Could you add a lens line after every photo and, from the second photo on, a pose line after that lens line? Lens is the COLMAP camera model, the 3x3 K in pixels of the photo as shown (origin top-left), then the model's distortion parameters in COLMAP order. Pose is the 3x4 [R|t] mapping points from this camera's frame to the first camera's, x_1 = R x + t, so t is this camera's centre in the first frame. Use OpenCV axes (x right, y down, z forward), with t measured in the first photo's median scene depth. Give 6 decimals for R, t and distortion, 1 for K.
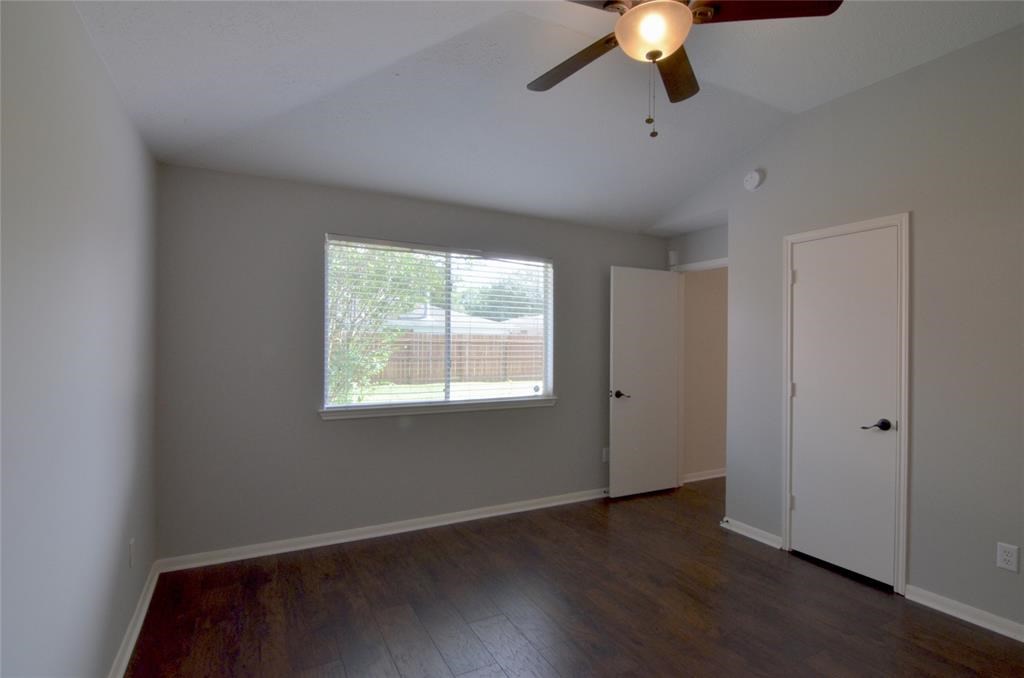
lens RADIAL K [[491.7, 0, 515.6], [0, 491.7, 342.5], [0, 0, 1]] dist [-0.001171, -0.016536]
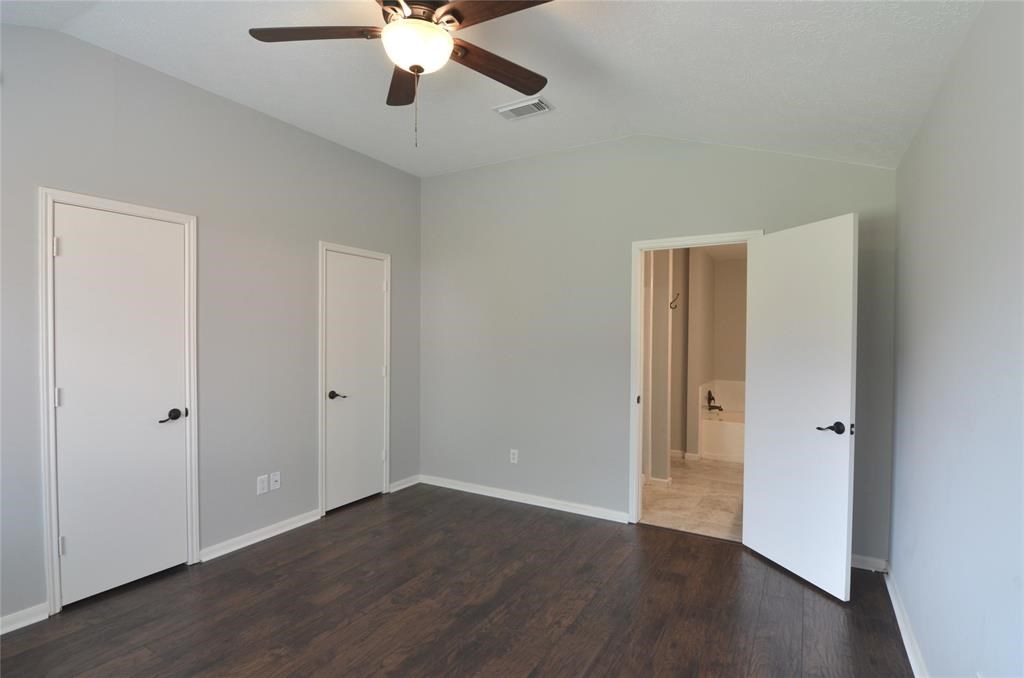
lens RADIAL K [[491.7, 0, 515.6], [0, 491.7, 342.5], [0, 0, 1]] dist [-0.001171, -0.016536]
pose [[-0.517108, -0.018785, 0.855714, -0.515662], [-0.004874, 0.999808, 0.019002, -0.006292], [-0.855906, 0.005655, -0.517100, 0.939643]]
